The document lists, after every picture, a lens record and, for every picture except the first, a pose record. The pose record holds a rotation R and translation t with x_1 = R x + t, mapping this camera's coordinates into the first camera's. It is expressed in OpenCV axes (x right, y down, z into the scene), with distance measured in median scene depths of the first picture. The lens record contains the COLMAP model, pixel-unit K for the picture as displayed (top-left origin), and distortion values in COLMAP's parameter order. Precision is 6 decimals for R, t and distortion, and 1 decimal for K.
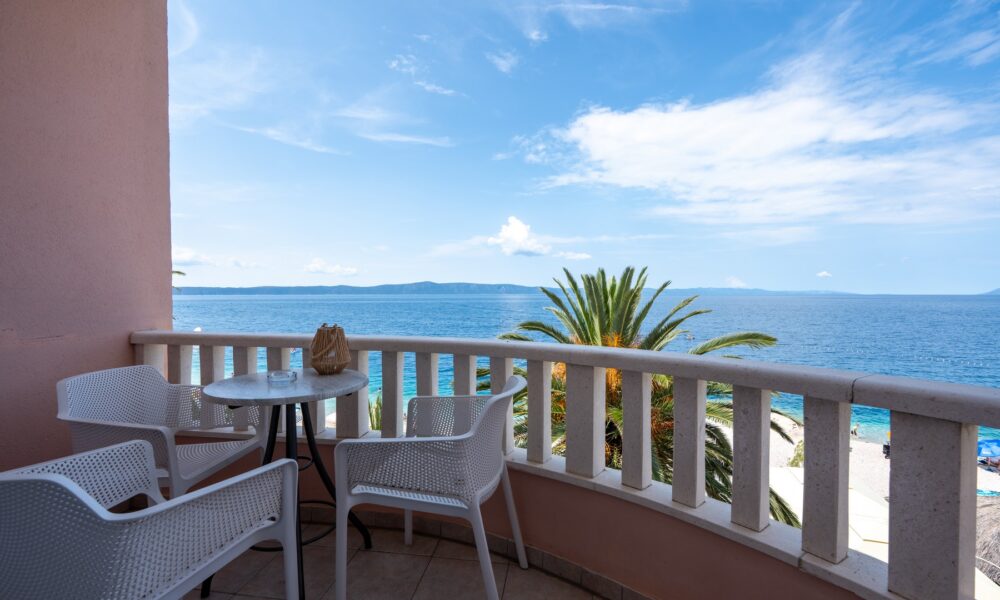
lens RADIAL K [[441.2, 0, 501.5], [0, 441.2, 294.4], [0, 0, 1]] dist [-0.006013, 0.000873]
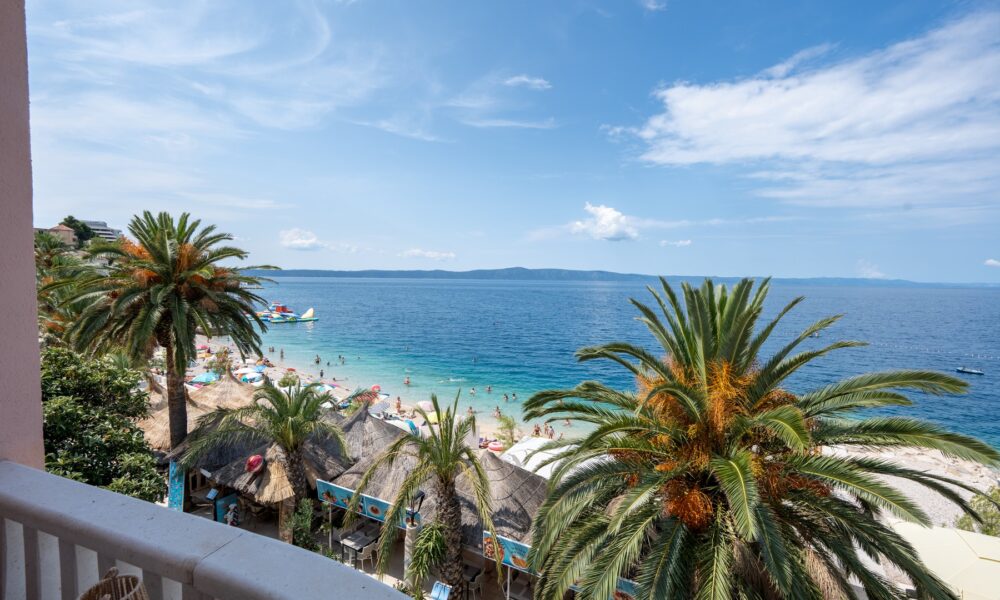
lens RADIAL K [[441.2, 0, 500.3], [0, 441.2, 297.3], [0, 0, 1]] dist [-0.006013, 0.000873]
pose [[0.978125, 0.024517, -0.206568, 0.020246], [-0.016224, 0.998997, 0.041746, -0.051830], [0.207384, -0.037481, 0.977541, 0.127494]]
